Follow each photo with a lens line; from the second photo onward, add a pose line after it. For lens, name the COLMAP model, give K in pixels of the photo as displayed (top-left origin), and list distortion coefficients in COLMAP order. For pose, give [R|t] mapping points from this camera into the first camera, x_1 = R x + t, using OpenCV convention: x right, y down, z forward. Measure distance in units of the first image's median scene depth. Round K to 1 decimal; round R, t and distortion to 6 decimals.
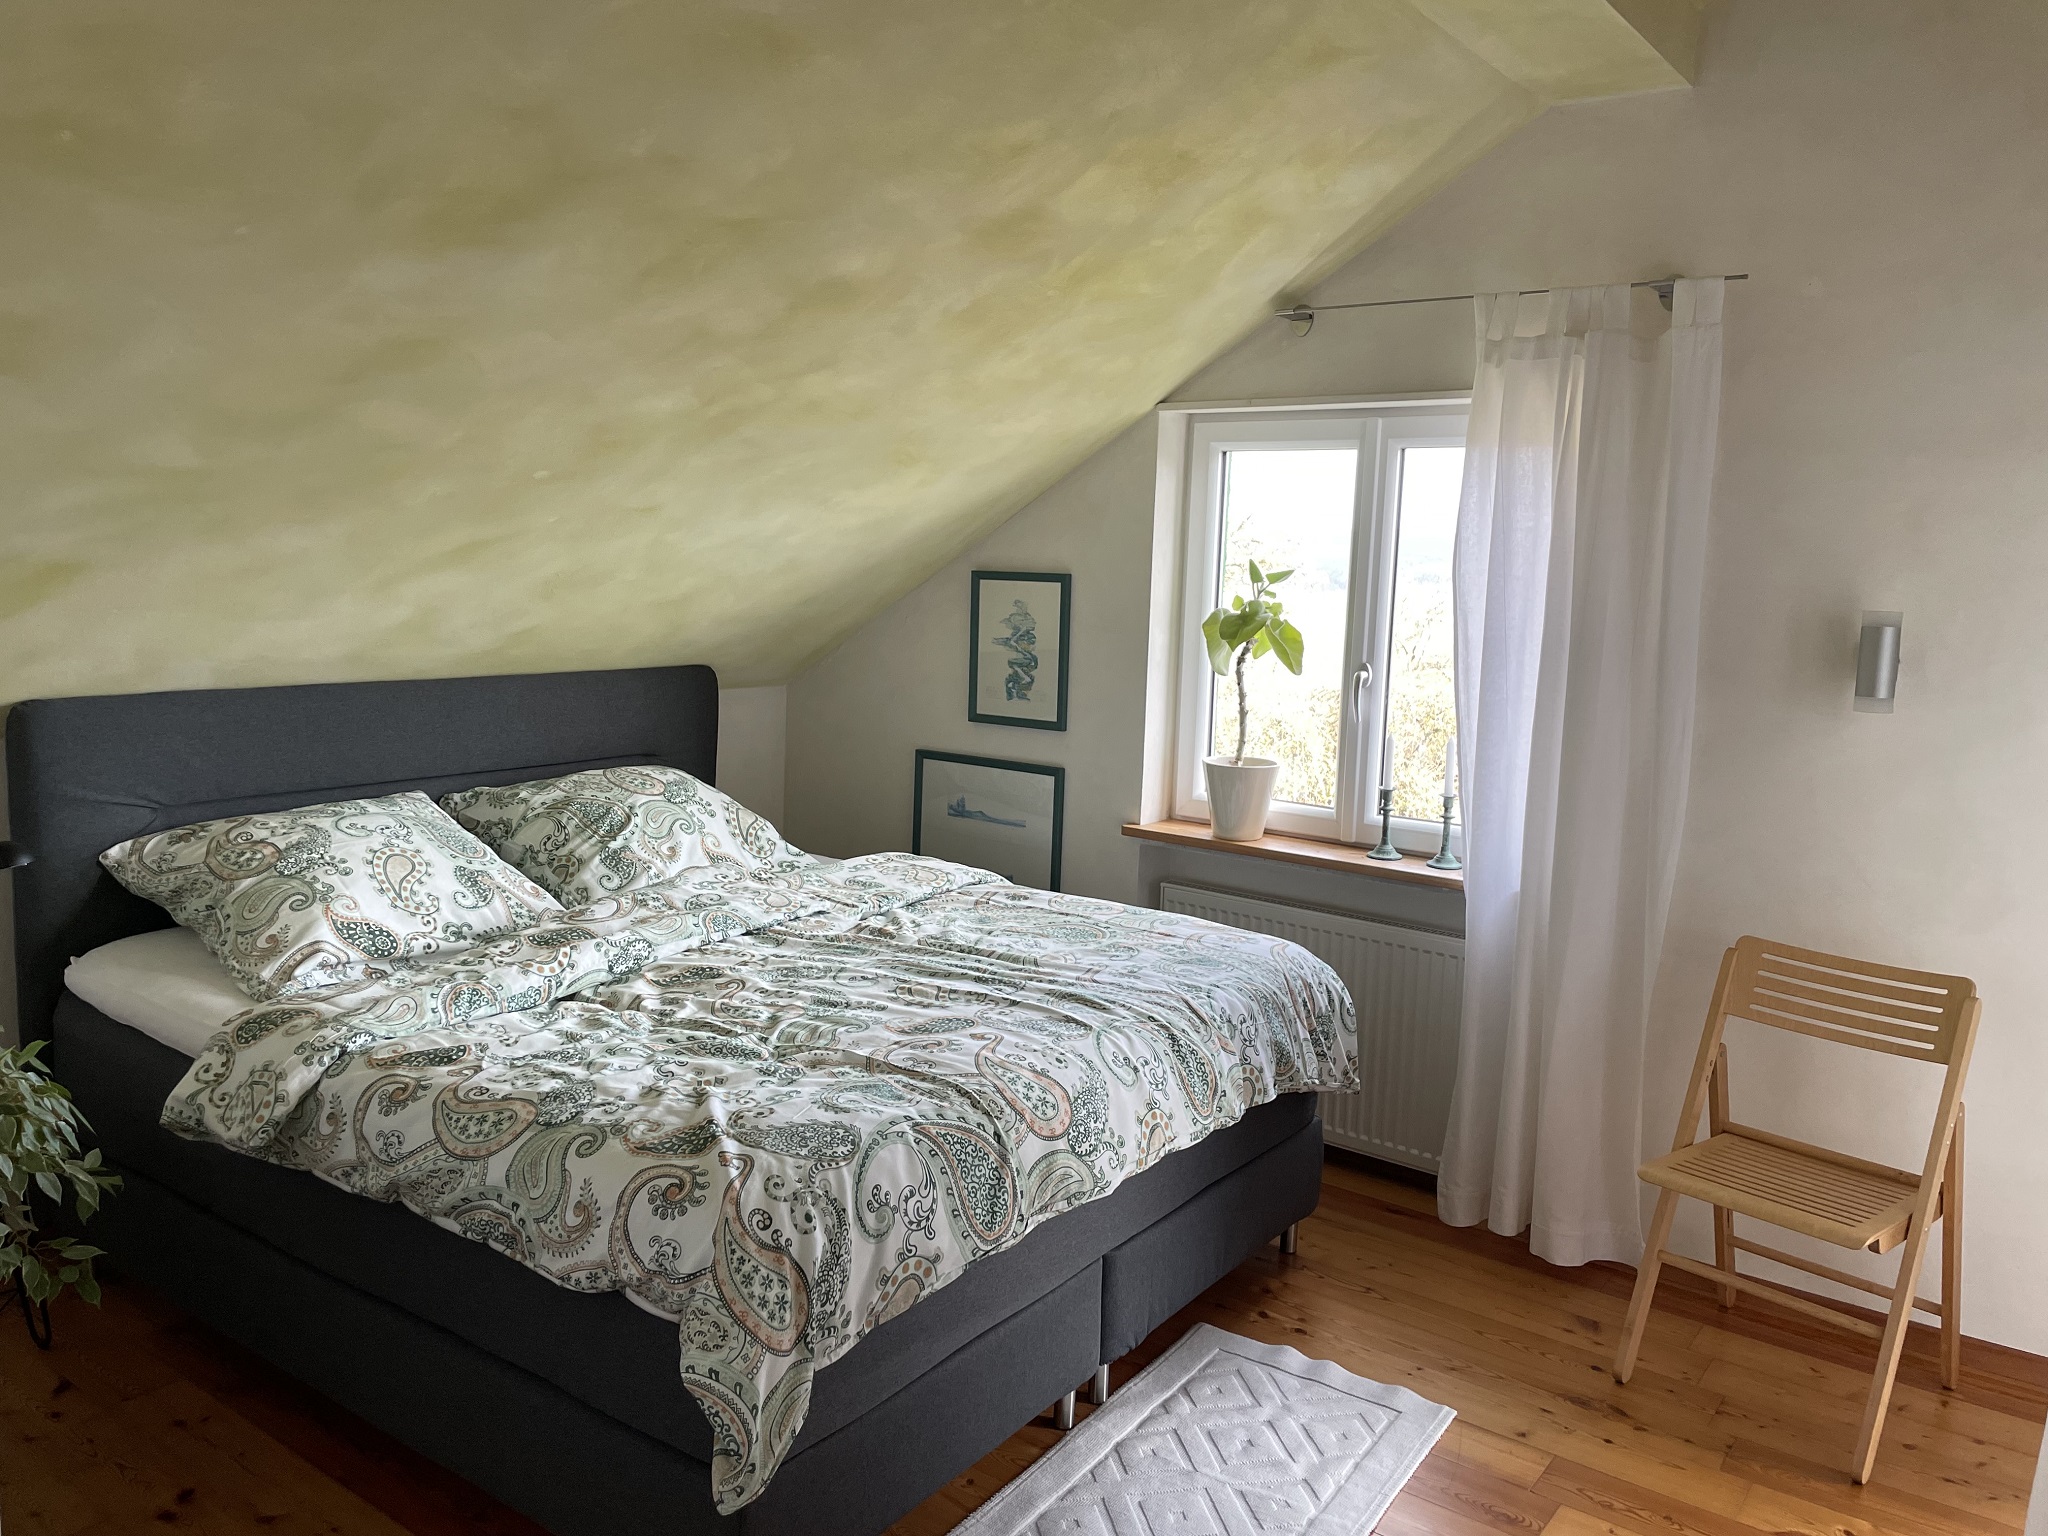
lens RADIAL K [[1565.0, 0, 1025.6], [0, 1565.0, 757.0], [0, 0, 1]] dist [0.097523, -0.127094]
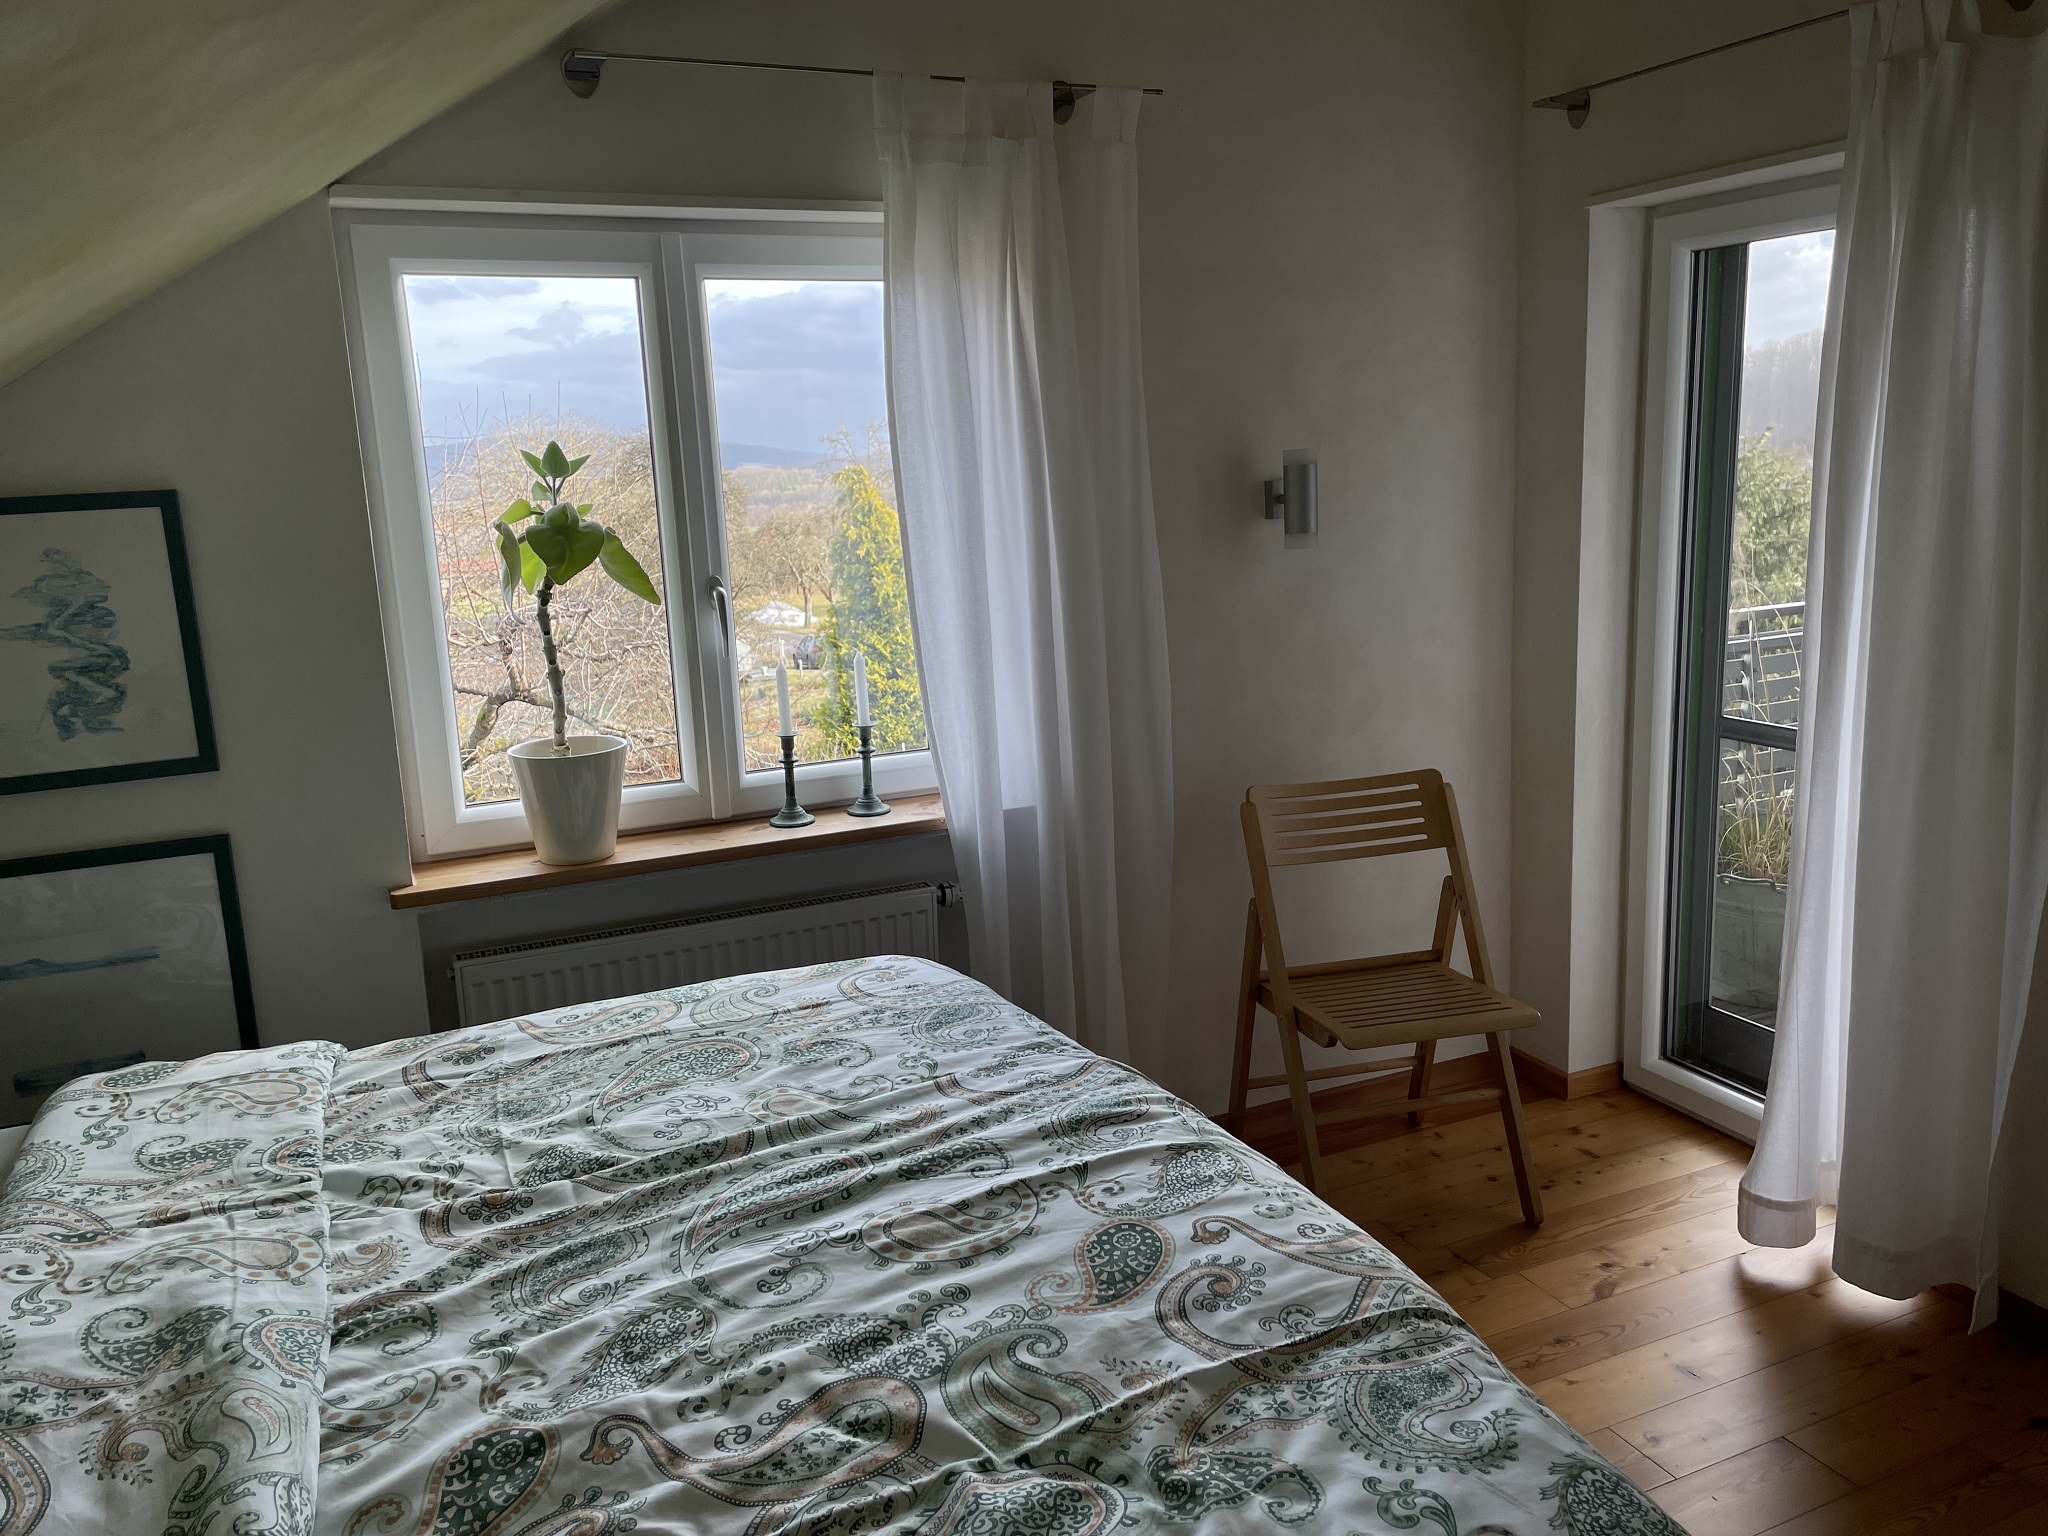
lens RADIAL K [[1565.0, 0, 1025.6], [0, 1565.0, 757.0], [0, 0, 1]] dist [0.097523, -0.127094]
pose [[0.472231, -0.224942, 0.852291, -0.460510], [0.167353, 0.972185, 0.163859, -0.093397], [-0.865443, 0.065254, 0.496740, 0.650635]]
